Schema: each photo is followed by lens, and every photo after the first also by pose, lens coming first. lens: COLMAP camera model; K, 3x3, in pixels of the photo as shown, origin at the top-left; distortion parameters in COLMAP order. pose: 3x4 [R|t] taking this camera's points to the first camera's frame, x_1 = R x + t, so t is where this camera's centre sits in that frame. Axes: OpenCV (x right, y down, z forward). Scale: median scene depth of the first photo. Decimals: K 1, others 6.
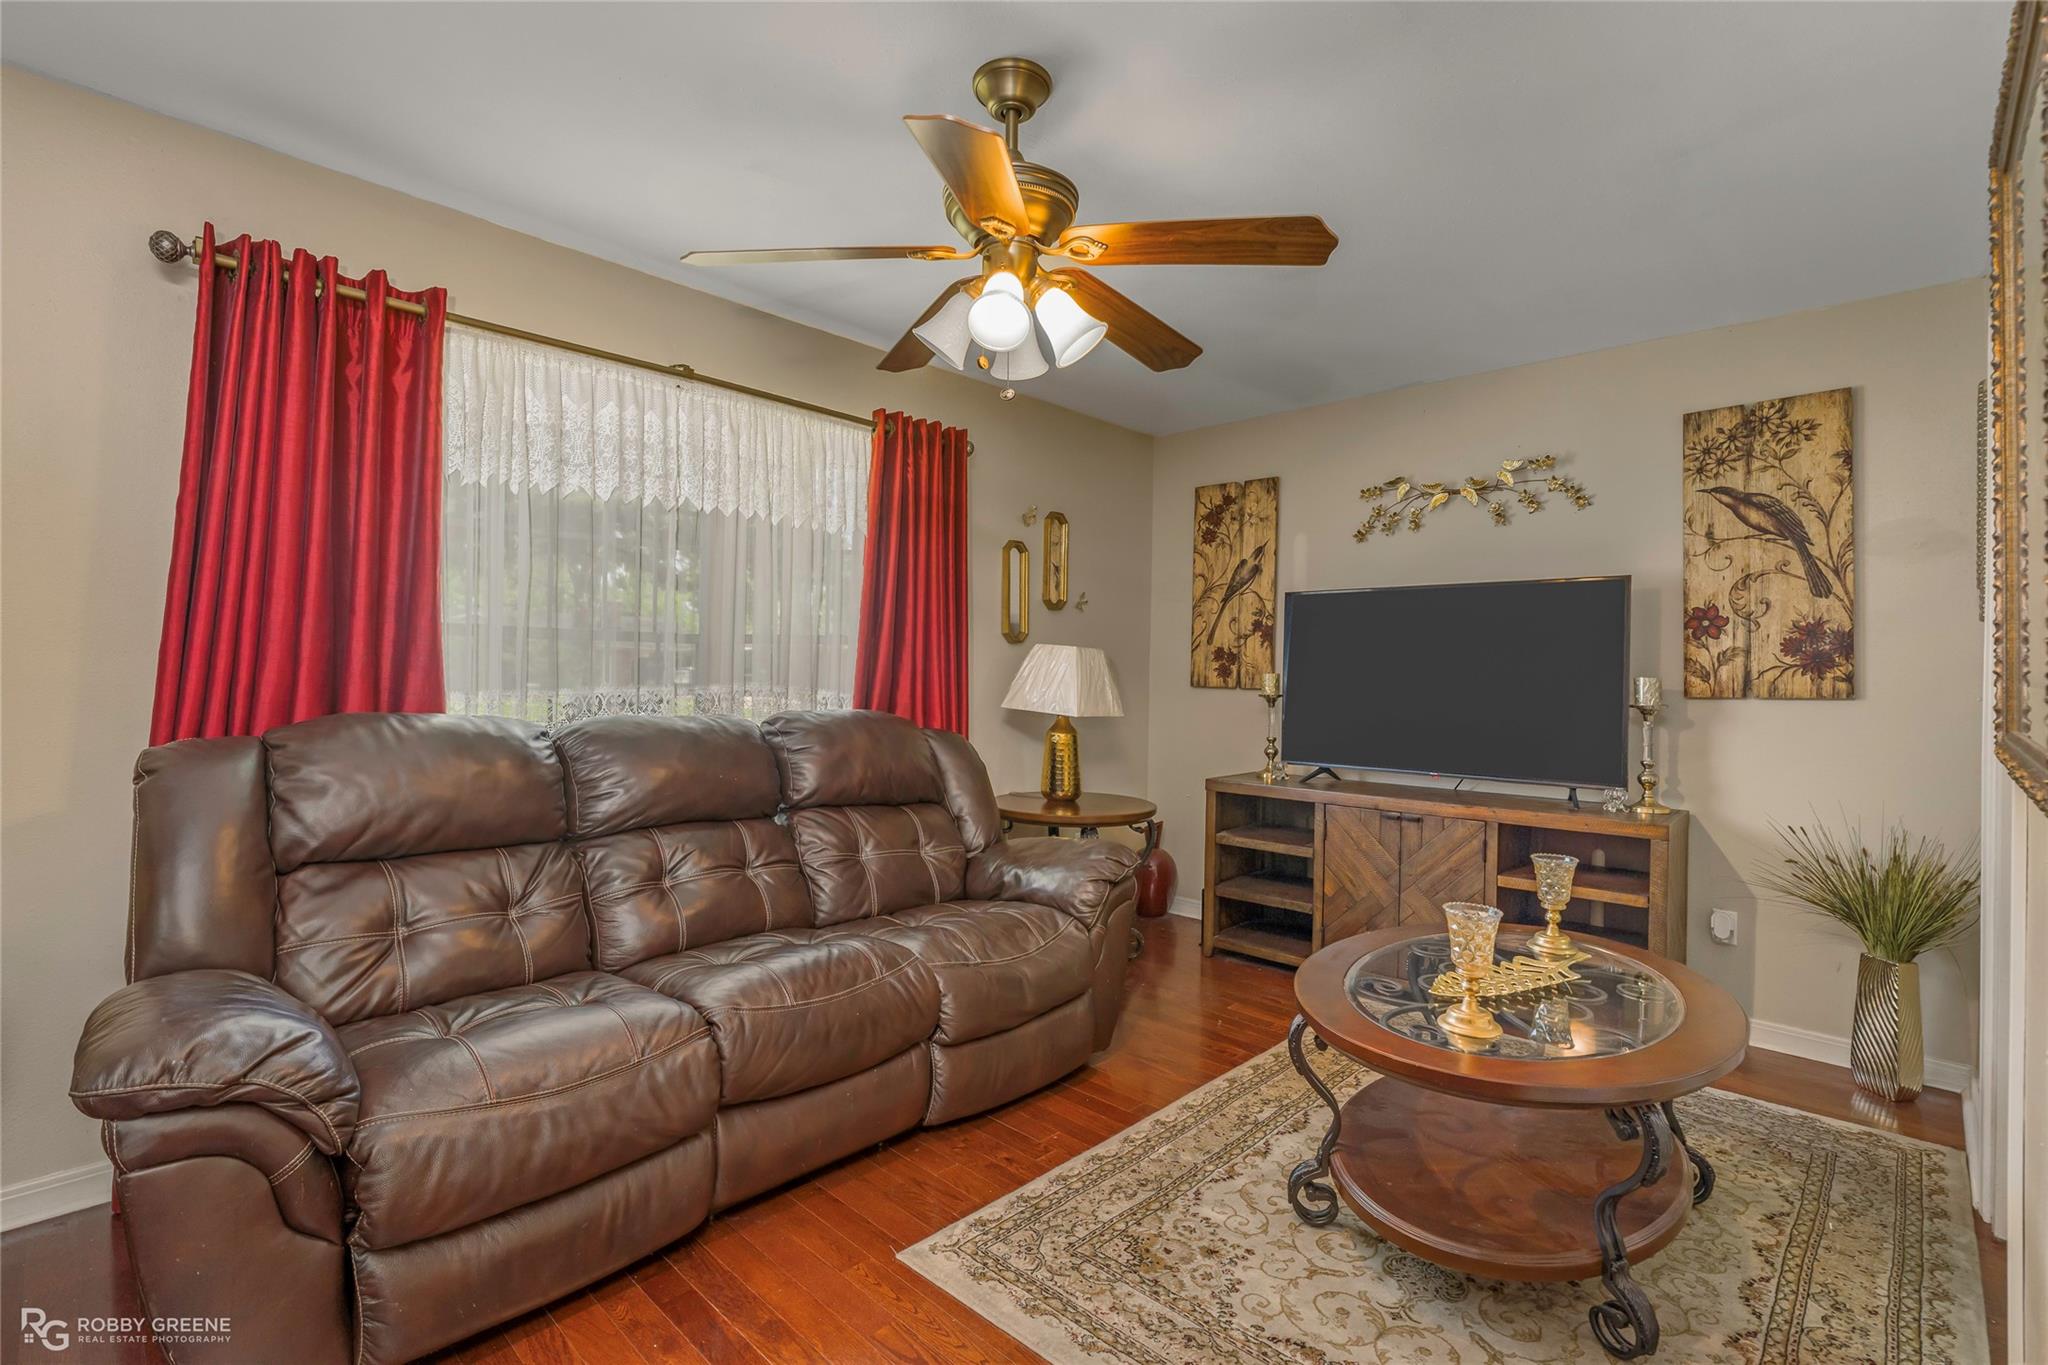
lens RADIAL K [[928.0, 0, 1016.1], [0, 928.0, 677.9], [0, 0, 1]] dist [-0.010833, 0.001263]
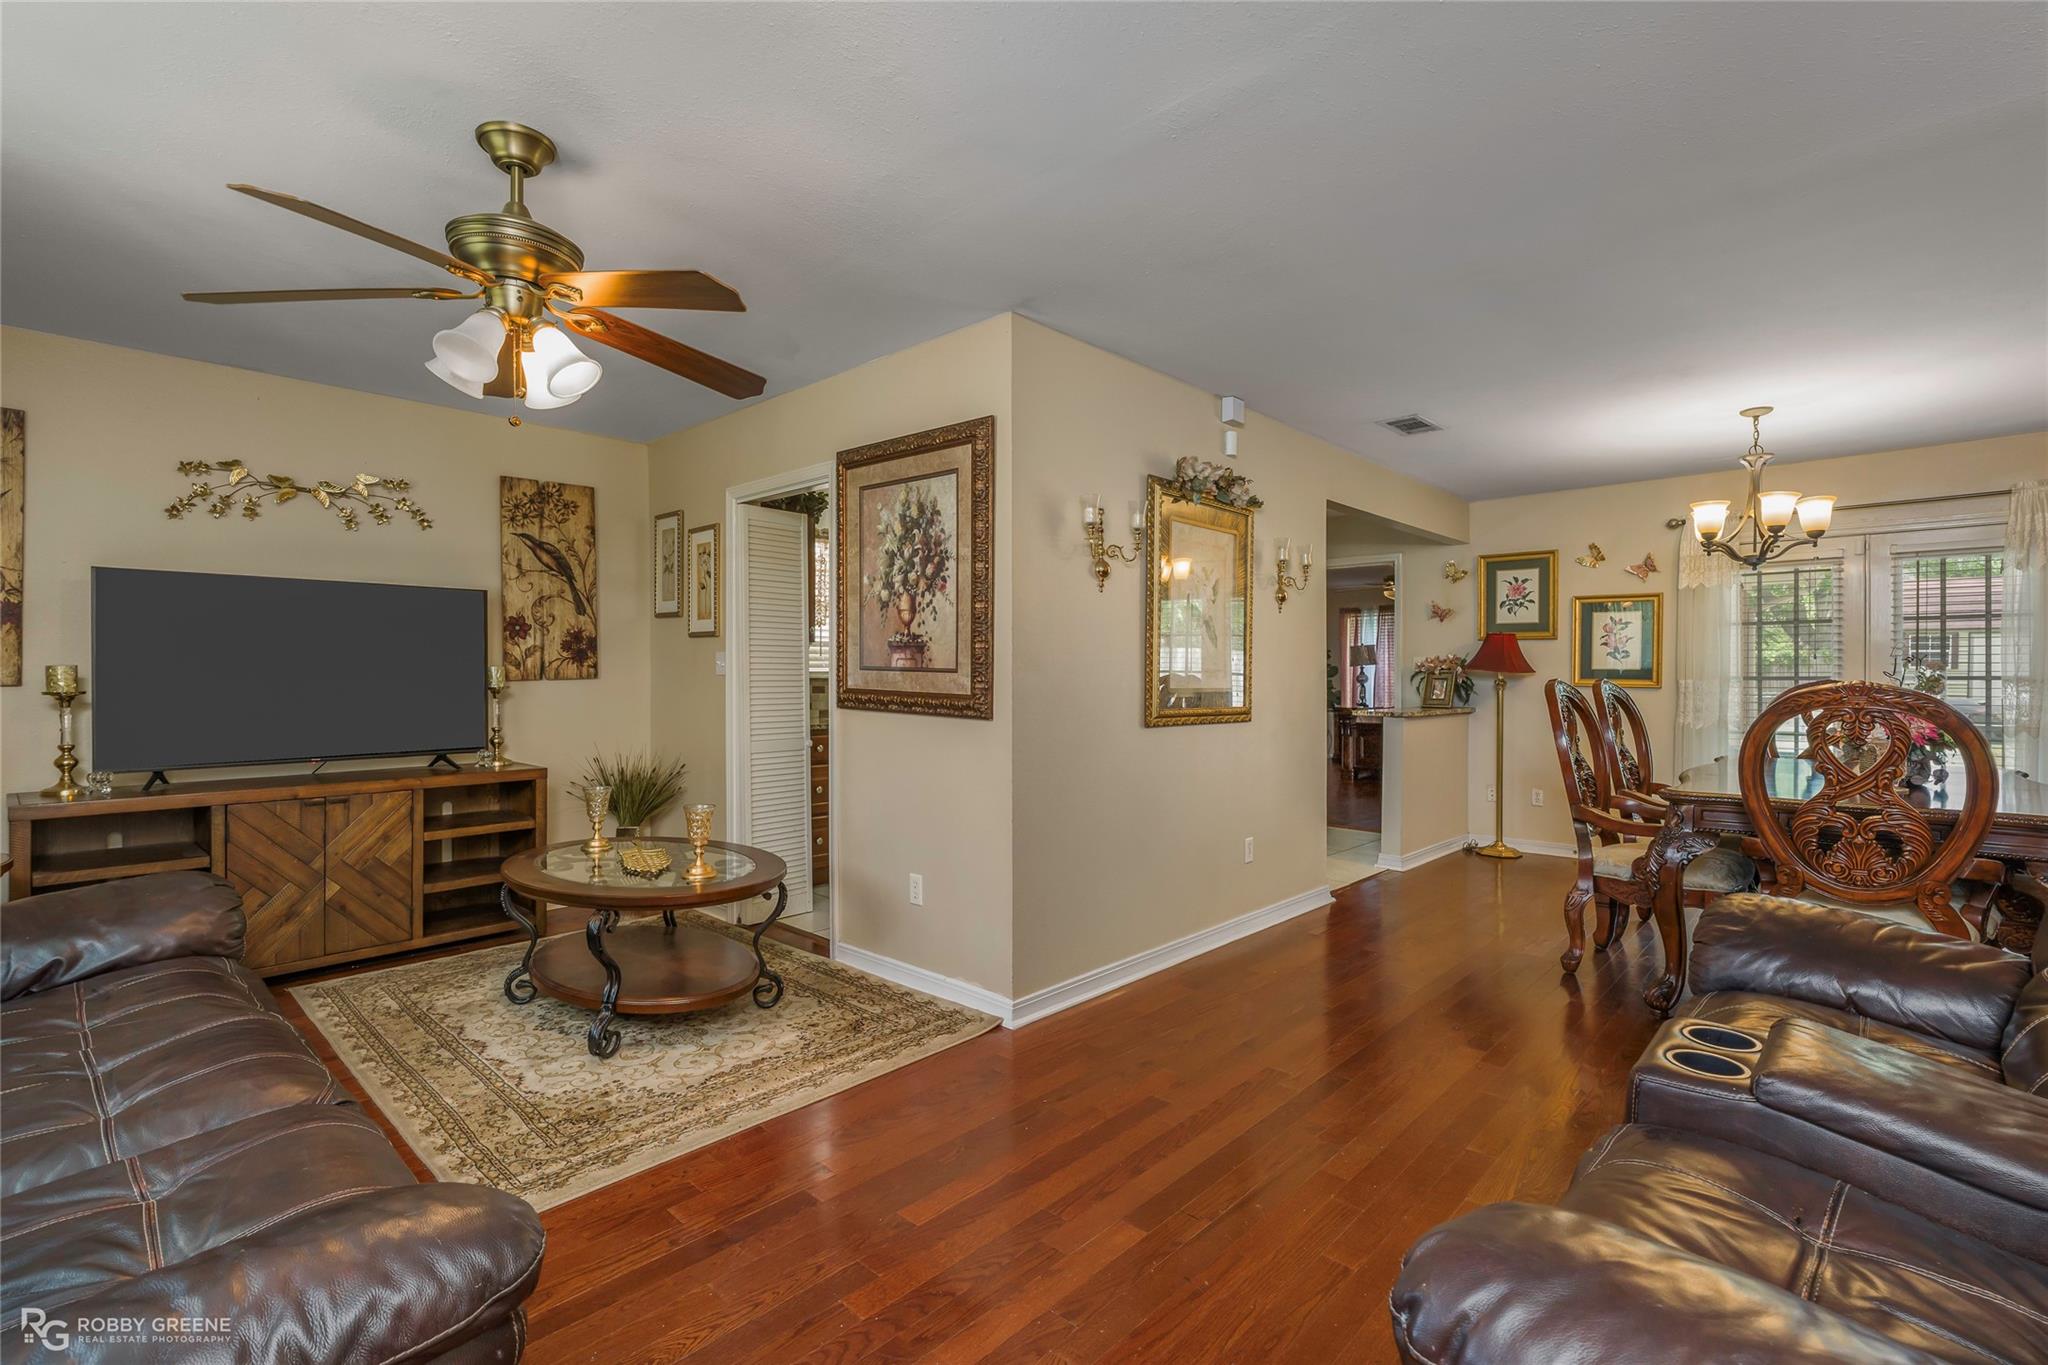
lens RADIAL K [[928.0, 0, 1019.2], [0, 928.0, 676.8], [0, 0, 1]] dist [-0.010833, 0.001263]
pose [[-0.014600, -0.022895, 0.999631, -0.714917], [0.001150, 0.999737, 0.022914, -0.015770], [-0.999893, 0.001484, -0.014569, 0.253296]]
